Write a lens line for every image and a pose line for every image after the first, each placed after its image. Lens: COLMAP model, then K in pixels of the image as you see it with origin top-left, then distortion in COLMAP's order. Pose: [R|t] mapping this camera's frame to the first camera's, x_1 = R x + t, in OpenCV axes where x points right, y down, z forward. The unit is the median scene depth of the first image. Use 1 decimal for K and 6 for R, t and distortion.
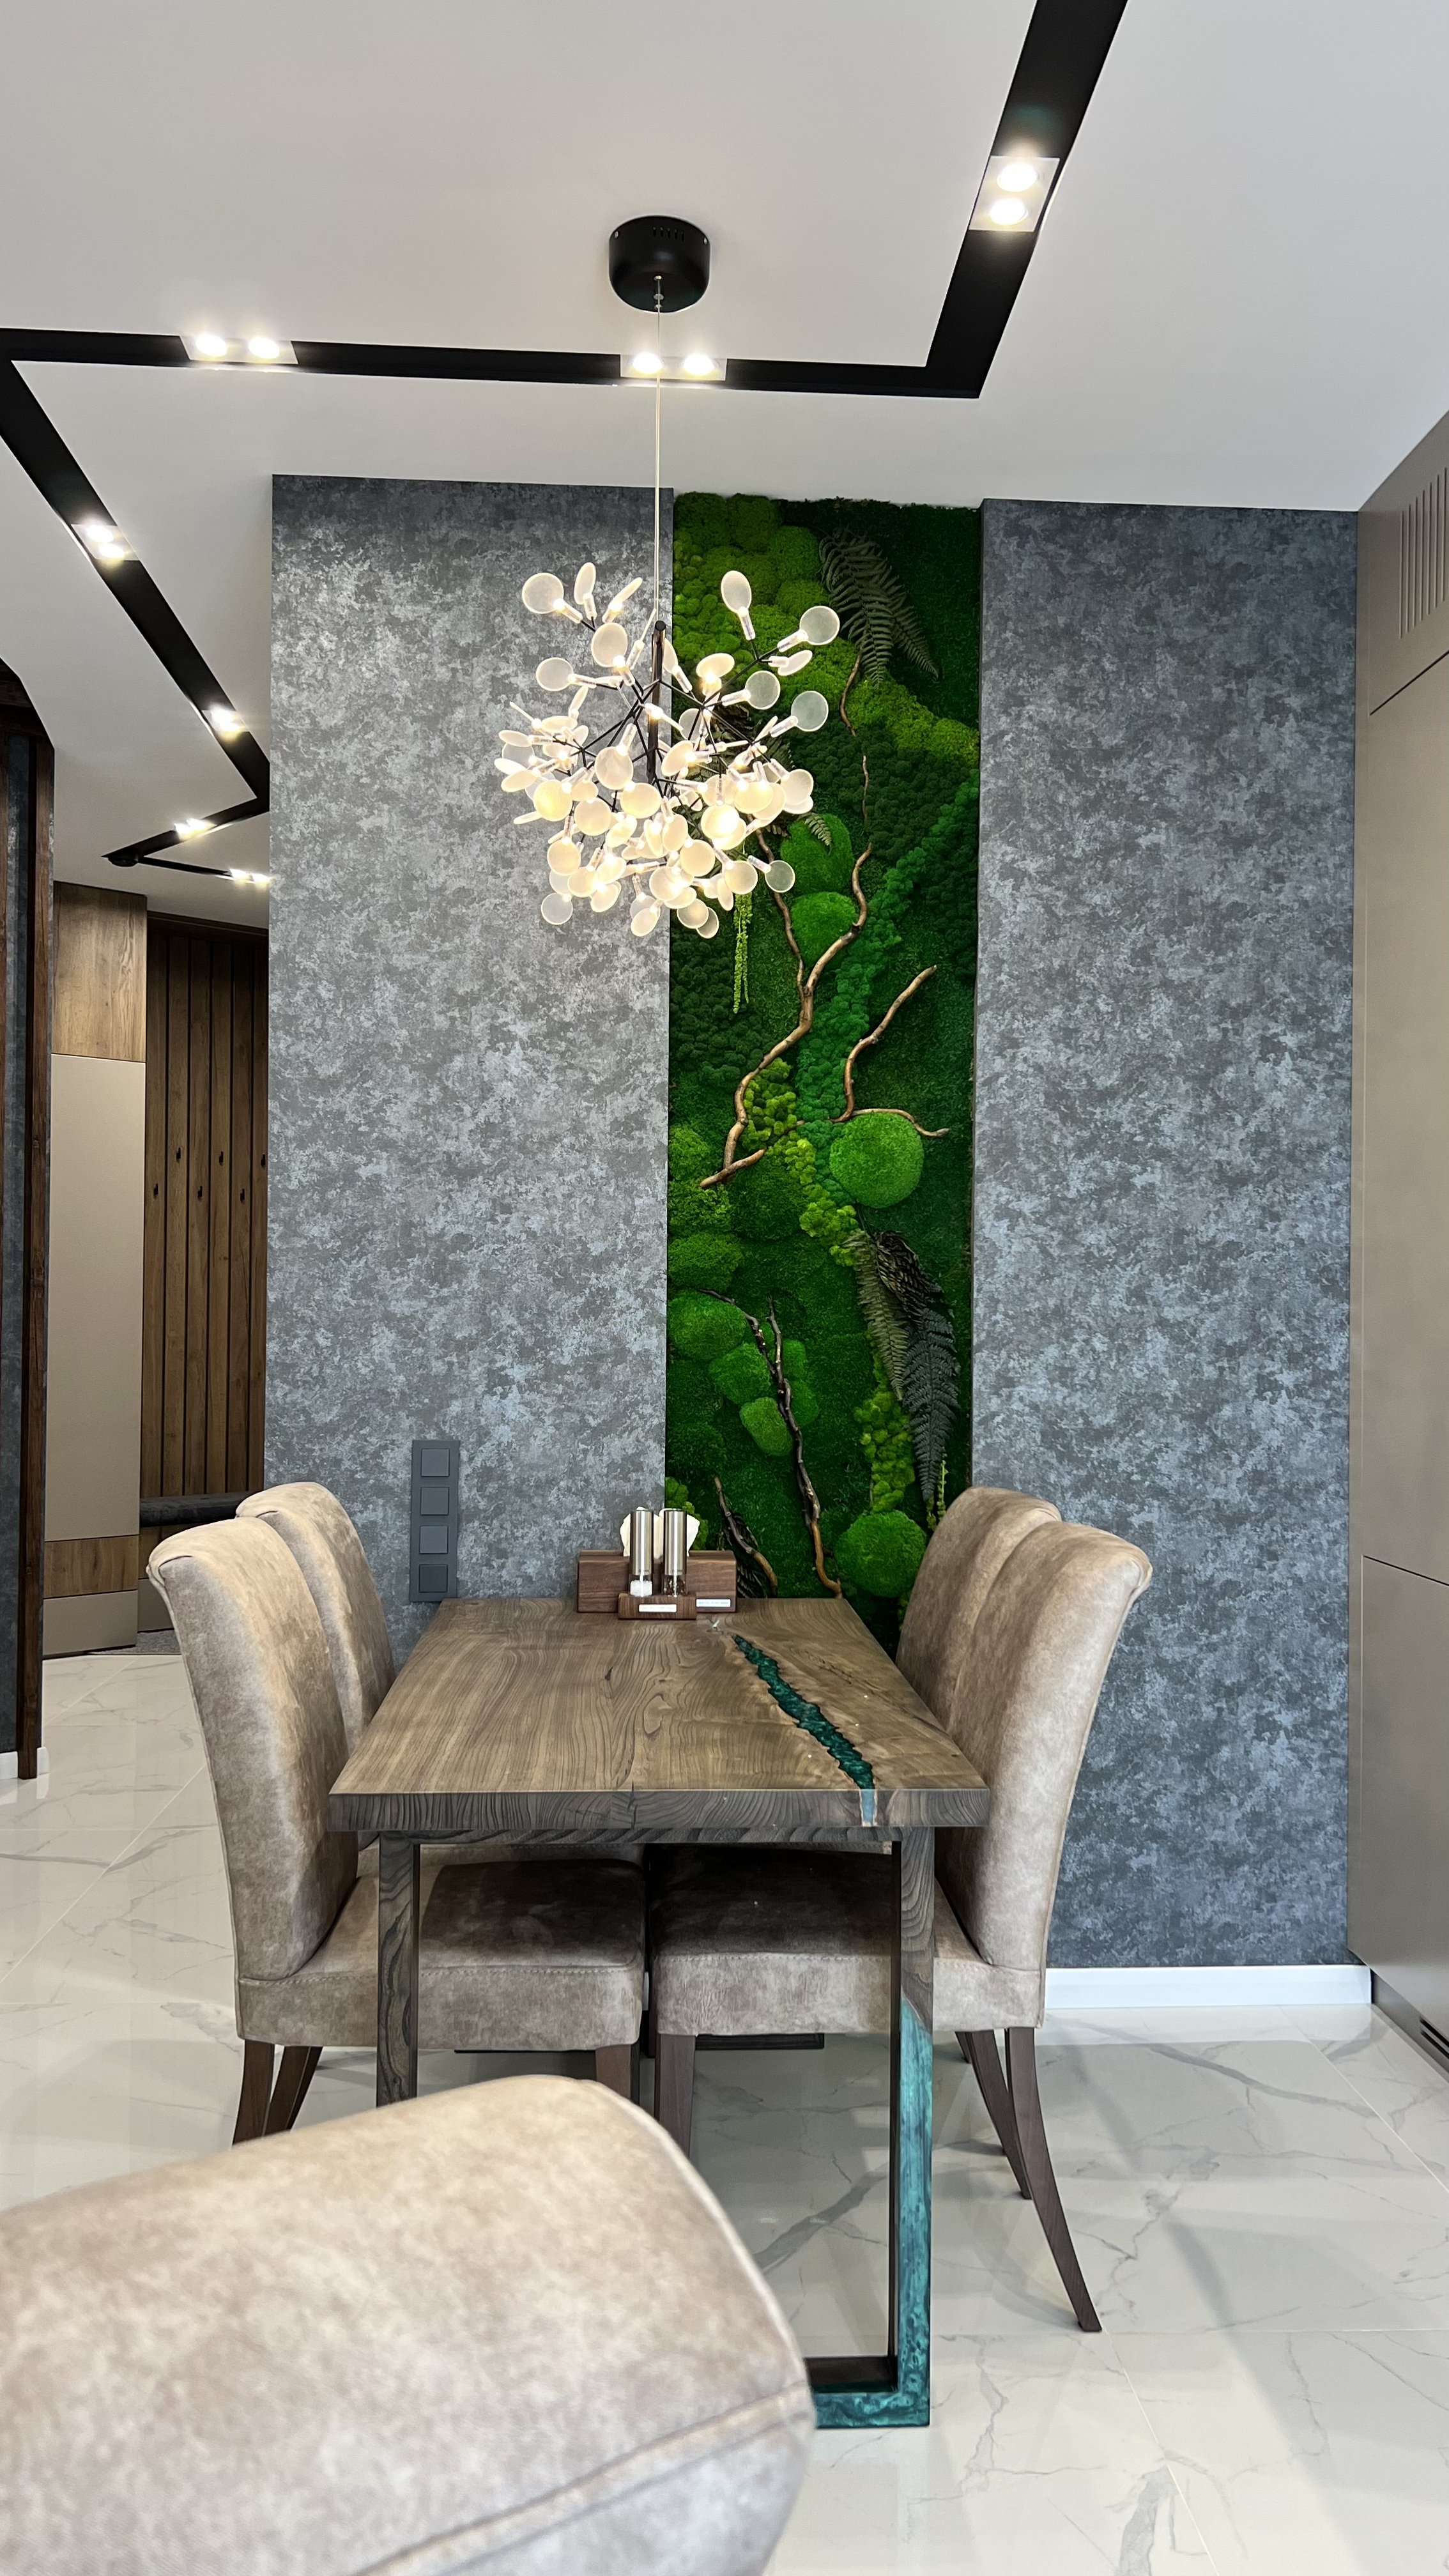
lens RADIAL K [[2082.6, 0, 745.3], [0, 2082.6, 1277.8], [0, 0, 1]] dist [0.098679, -0.006909]
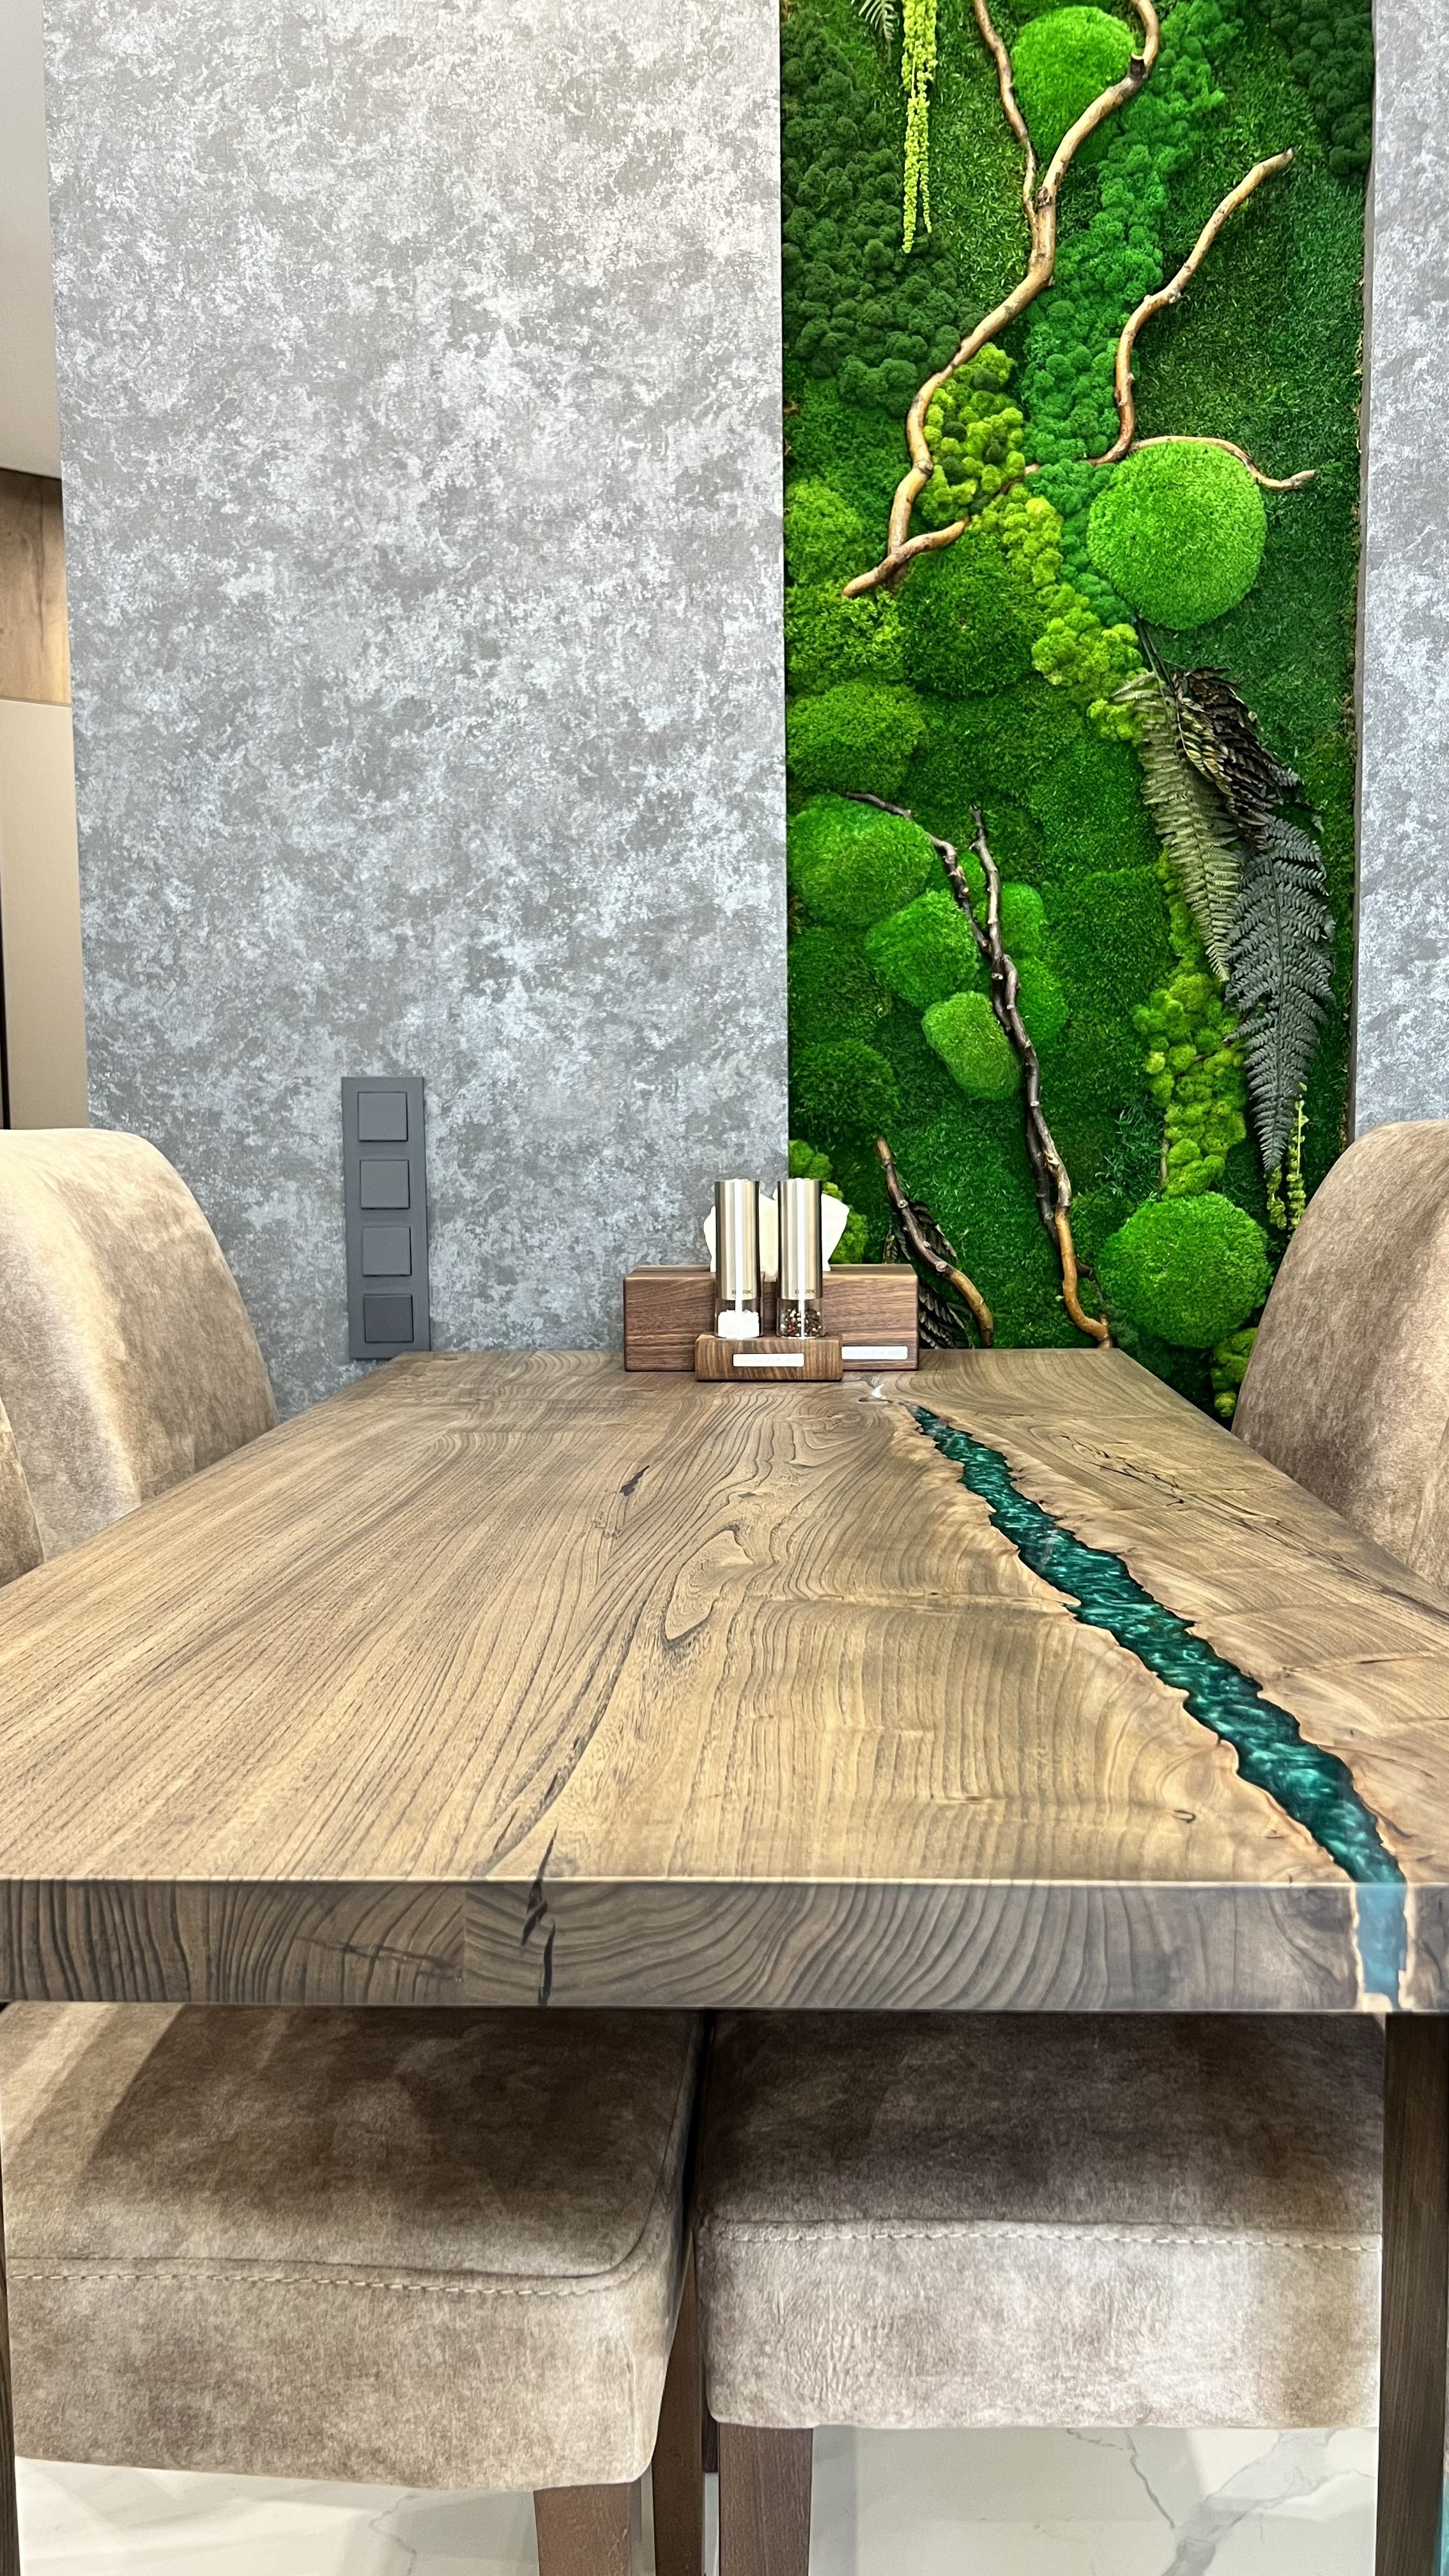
lens RADIAL K [[1984.8, 0, 711.9], [0, 1984.8, 1308.9], [0, 0, 1]] dist [0.052024, -0.074633]
pose [[0.993522, -0.010977, -0.113106, 0.000687], [0.021981, 0.995090, 0.096507, 0.089655], [0.111491, -0.098368, 0.988885, 0.468382]]
